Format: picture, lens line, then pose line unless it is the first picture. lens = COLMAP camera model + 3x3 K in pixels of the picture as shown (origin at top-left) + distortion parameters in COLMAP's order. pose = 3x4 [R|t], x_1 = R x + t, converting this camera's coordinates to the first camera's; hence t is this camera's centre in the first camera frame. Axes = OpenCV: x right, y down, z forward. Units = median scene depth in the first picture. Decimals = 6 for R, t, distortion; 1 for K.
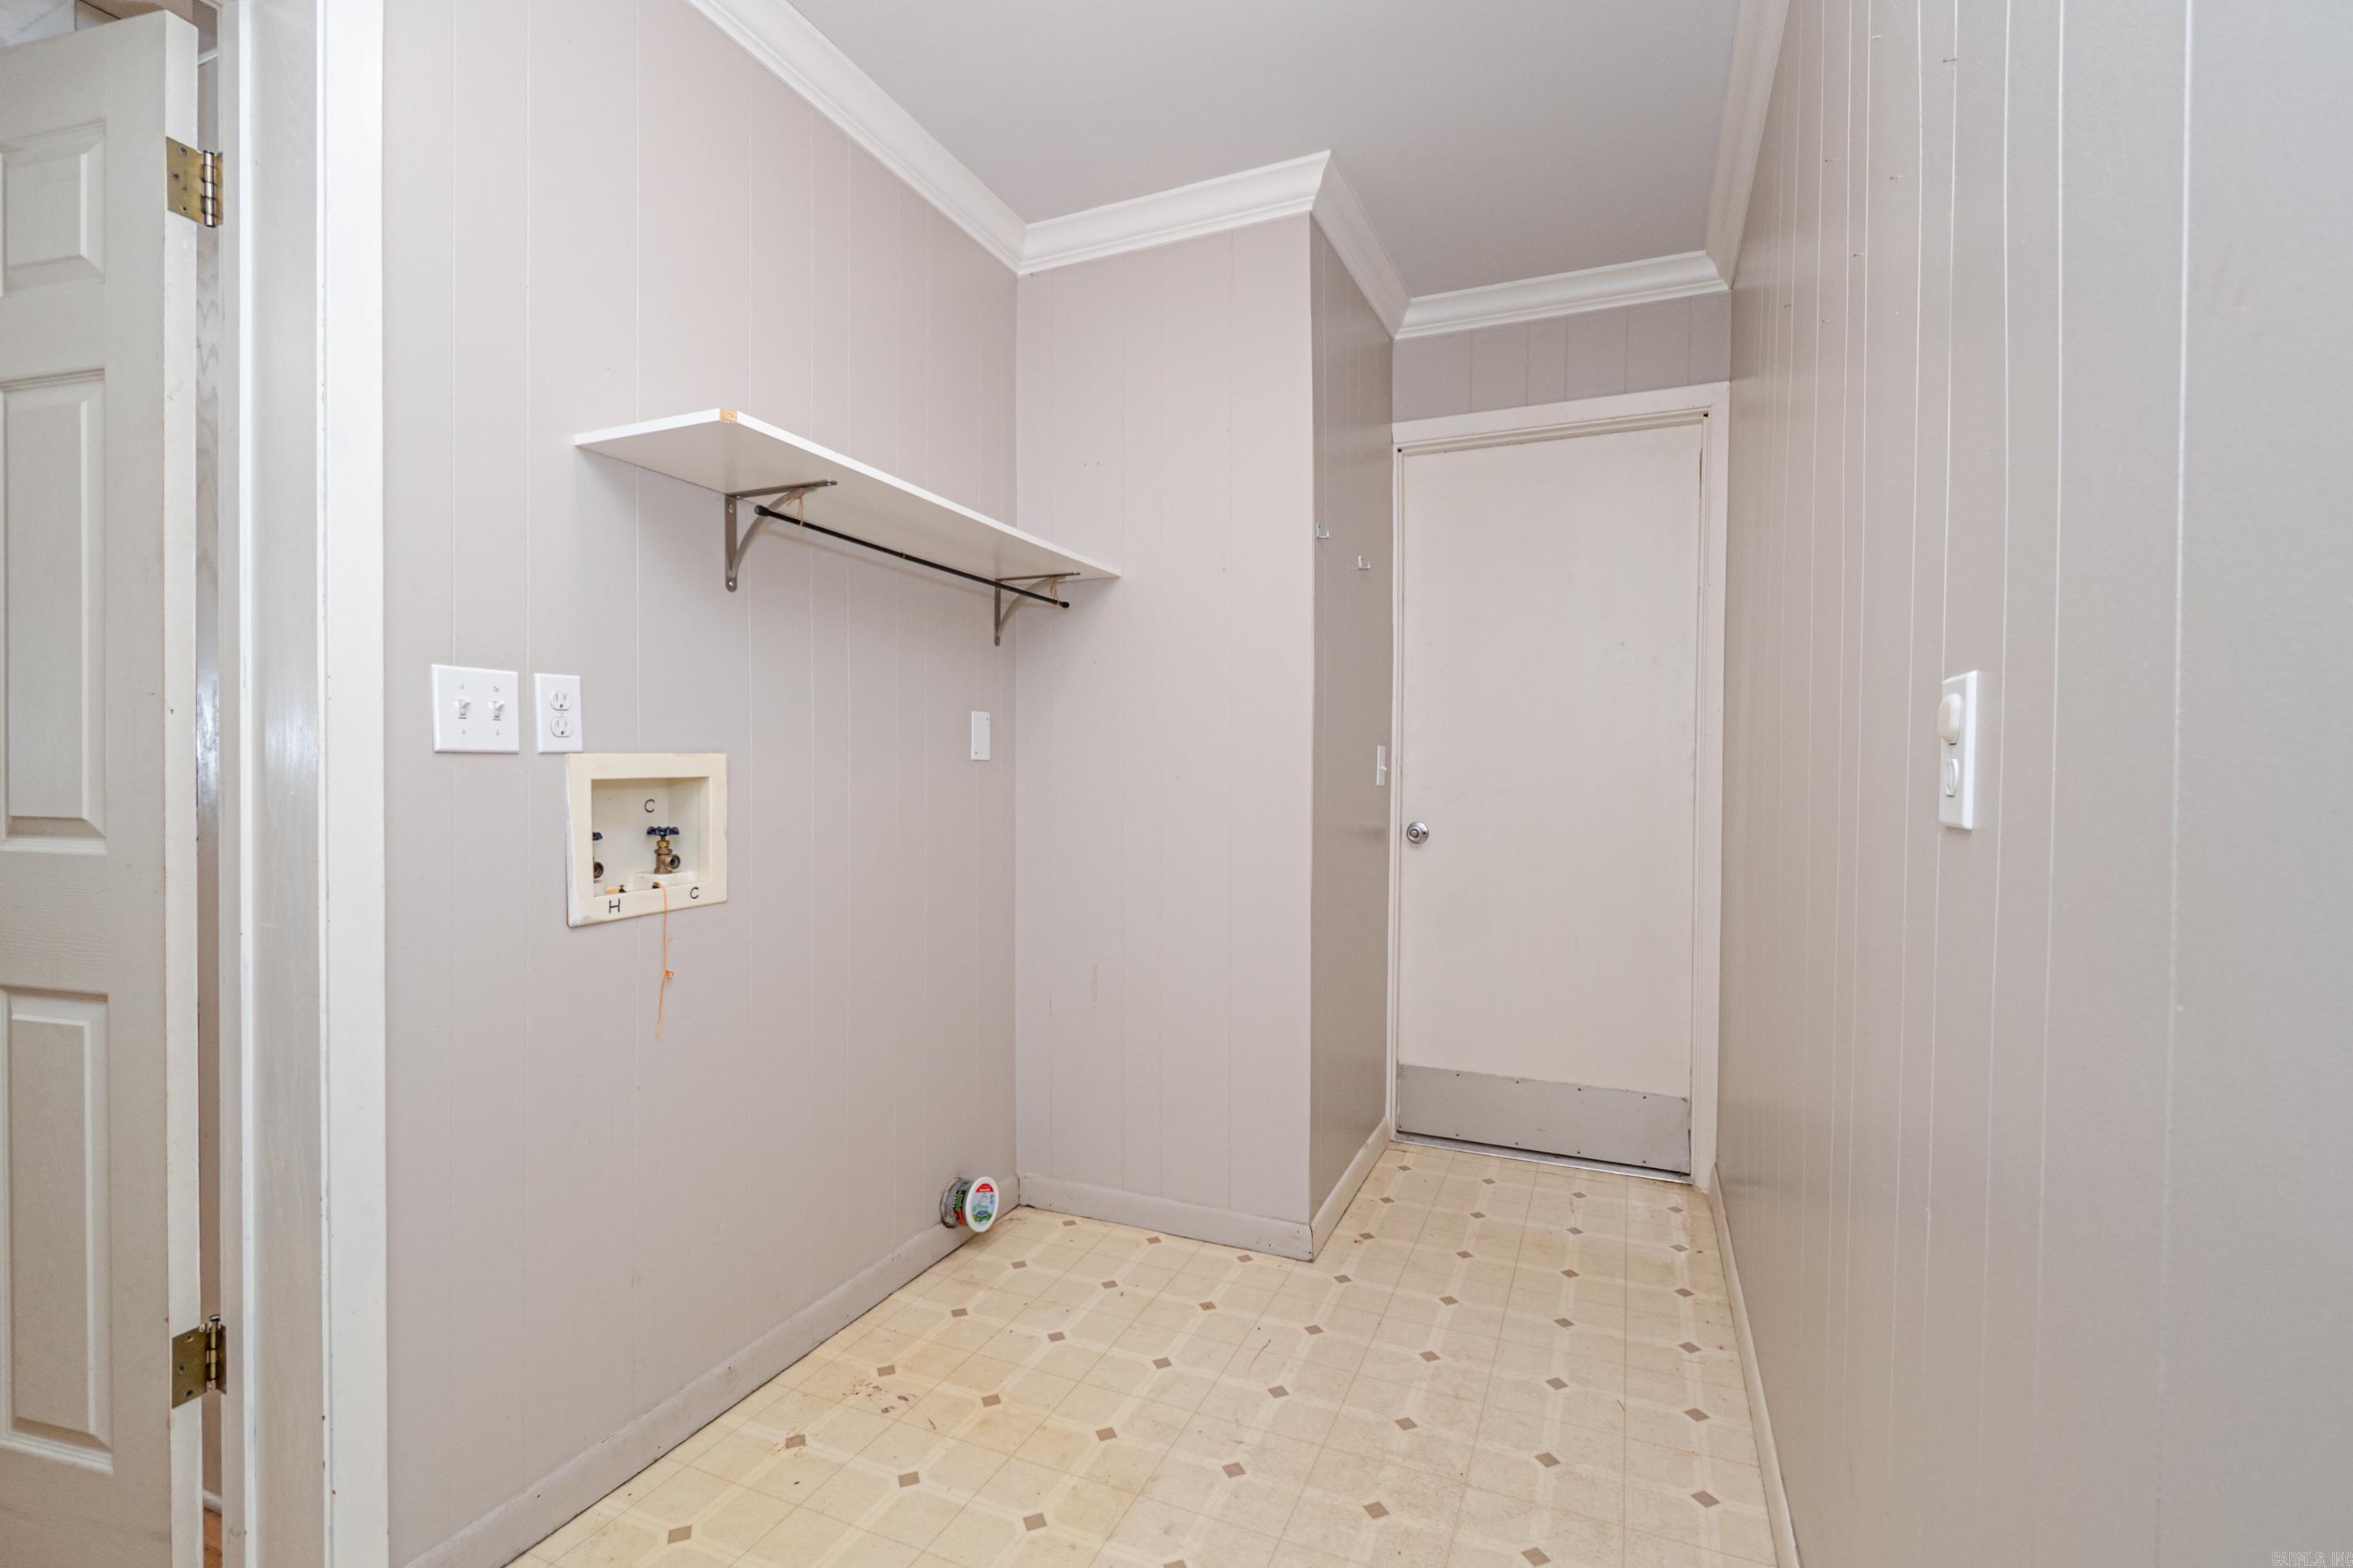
lens RADIAL K [[1051.4, 0, 1175.5], [0, 1051.4, 786.2], [0, 0, 1]] dist [0.009938, -0.004536]
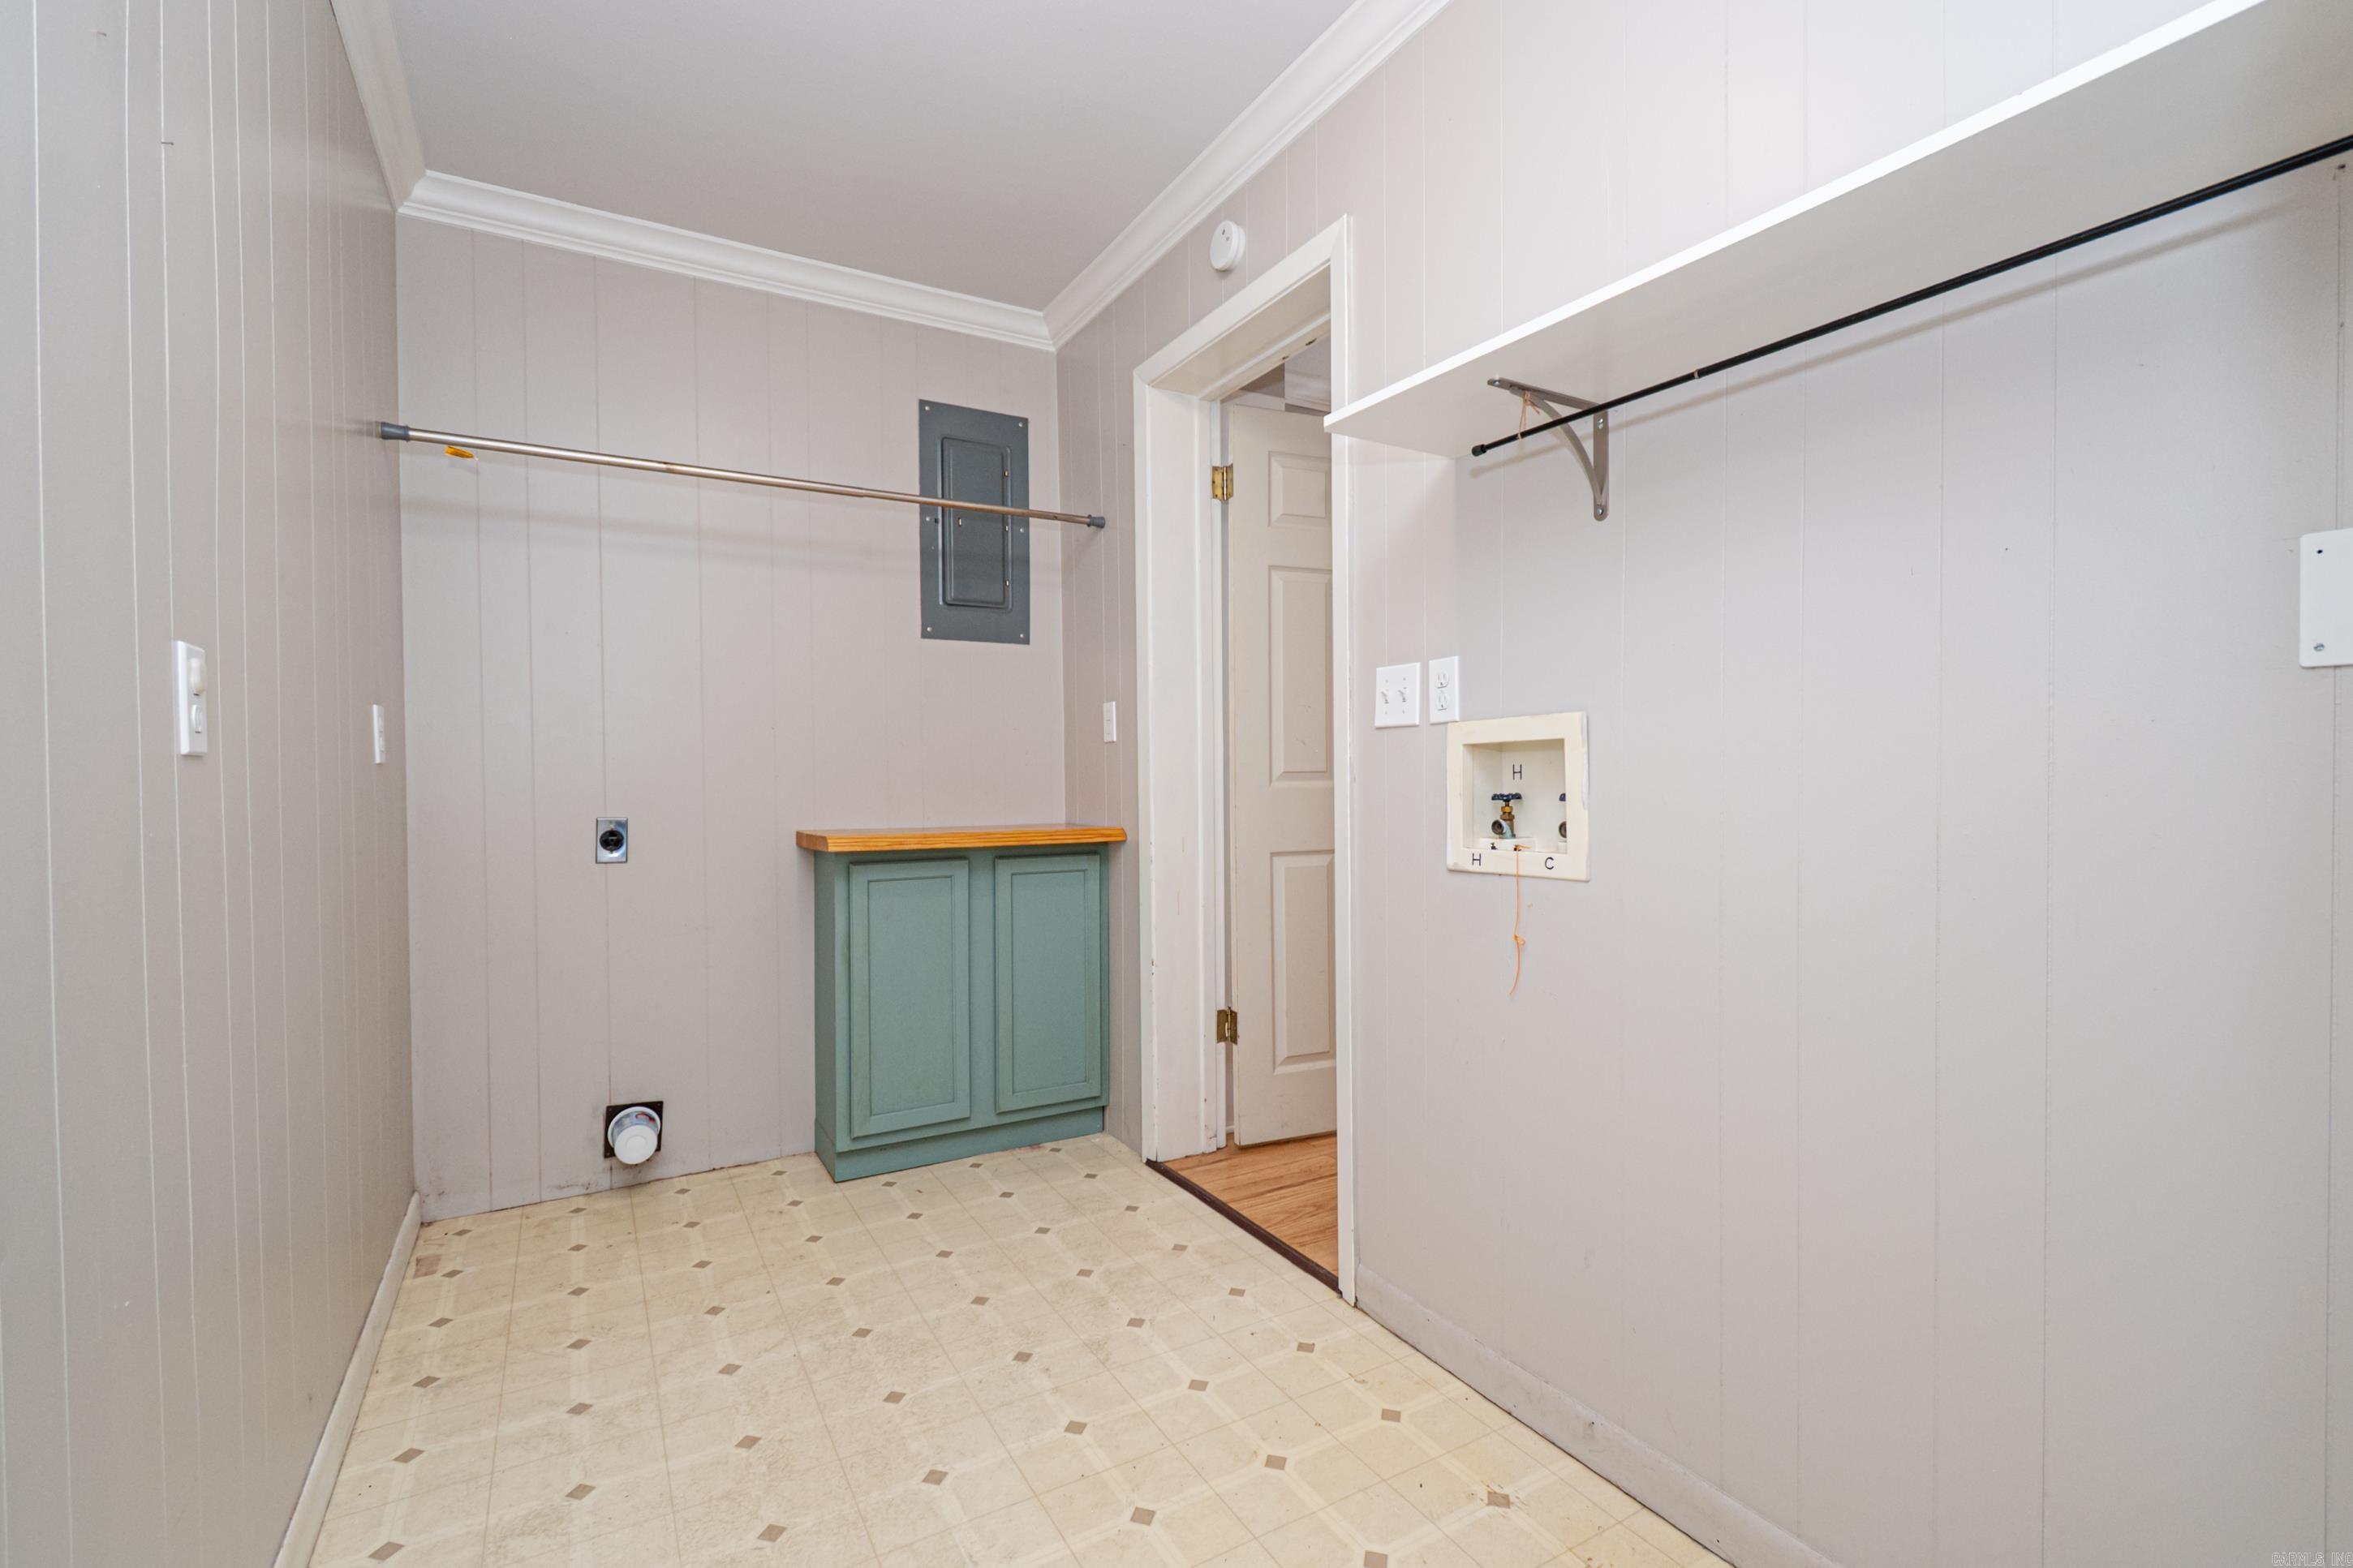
lens RADIAL K [[1051.4, 0, 1173.2], [0, 1051.4, 779.3], [0, 0, 1]] dist [0.009938, -0.004536]
pose [[-0.602225, 0.007012, -0.798295, 0.510726], [-0.003446, 0.999929, 0.011383, 0.017860], [0.798319, 0.009606, -0.602159, 1.351011]]
